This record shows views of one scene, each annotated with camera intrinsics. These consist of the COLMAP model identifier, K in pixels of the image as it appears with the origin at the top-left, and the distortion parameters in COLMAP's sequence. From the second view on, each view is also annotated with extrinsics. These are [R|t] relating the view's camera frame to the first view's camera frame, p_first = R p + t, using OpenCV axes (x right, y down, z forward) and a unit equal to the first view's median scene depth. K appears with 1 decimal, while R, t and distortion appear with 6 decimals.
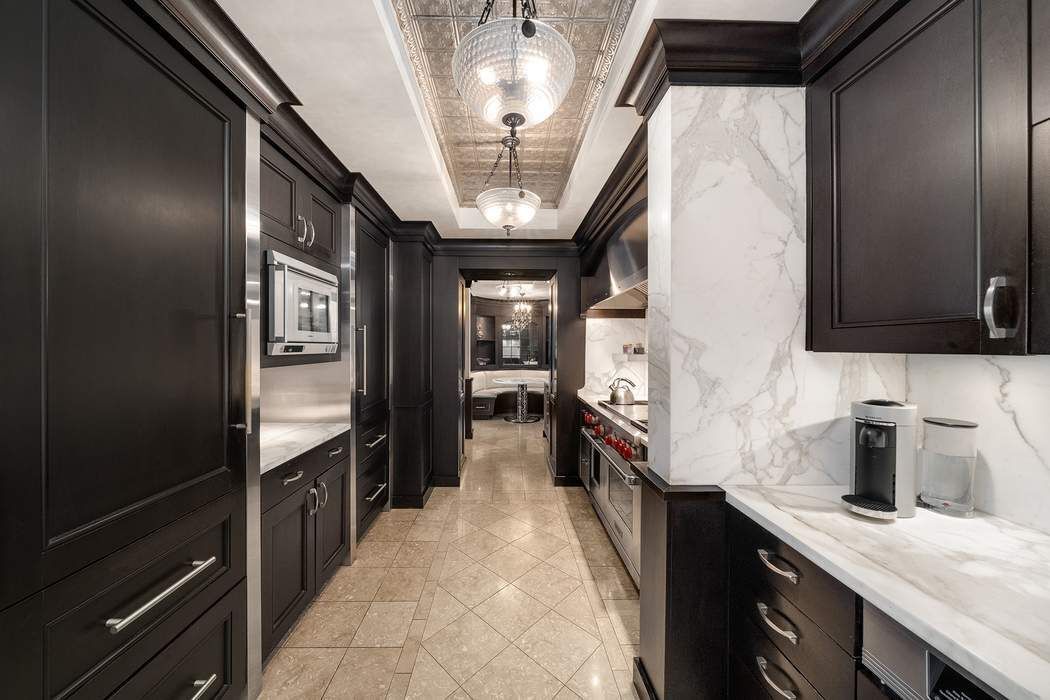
lens RADIAL K [[369.9, 0, 519.1], [0, 369.9, 346.4], [0, 0, 1]] dist [0.001180, 0.000003]
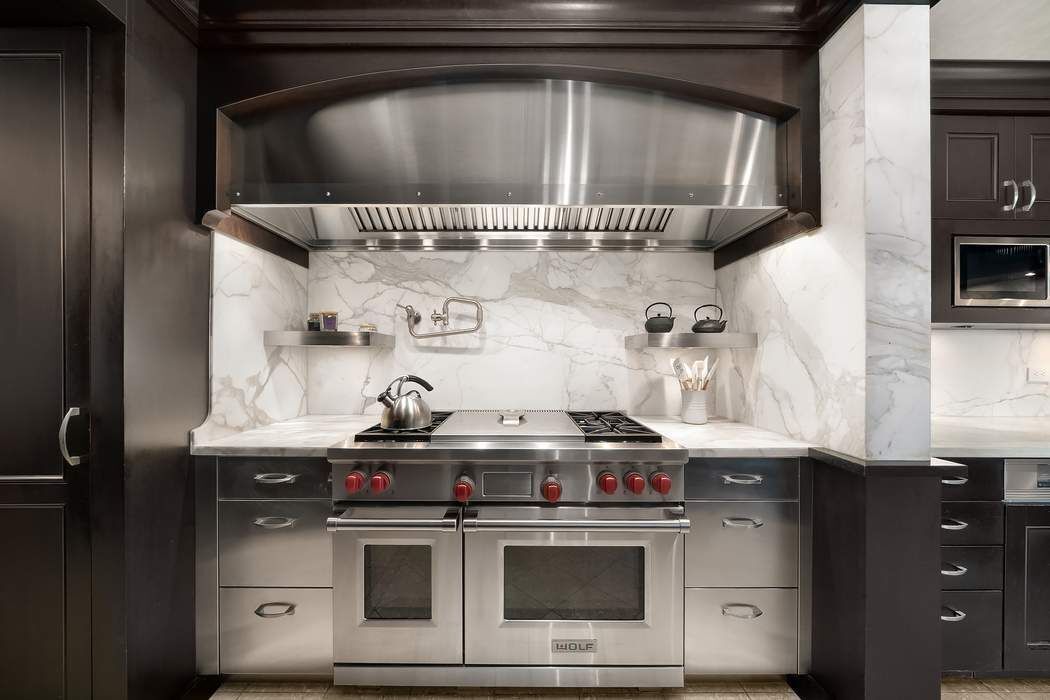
lens RADIAL K [[369.9, 0, 527.5], [0, 369.9, 351.9], [0, 0, 1]] dist [0.001180, 0.000003]
pose [[0.026700, 0.010387, 0.999590, -0.247436], [0.000909, 0.999945, -0.010415, 0.068733], [-0.999643, 0.001187, 0.026689, 0.961037]]
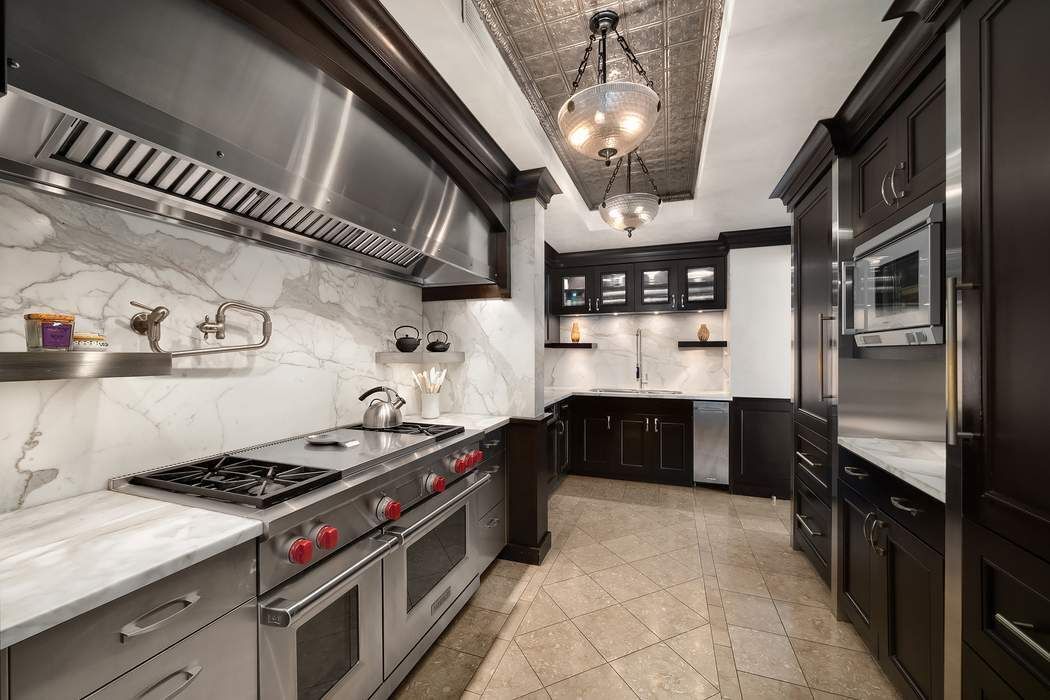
lens RADIAL K [[369.9, 0, 520.5], [0, 369.9, 353.9], [0, 0, 1]] dist [0.001180, 0.000003]
pose [[-0.913372, -0.000306, 0.407127, -0.134436], [0.001551, 0.999990, 0.004232, 0.029426], [-0.407124, 0.004496, -0.913362, 1.434798]]
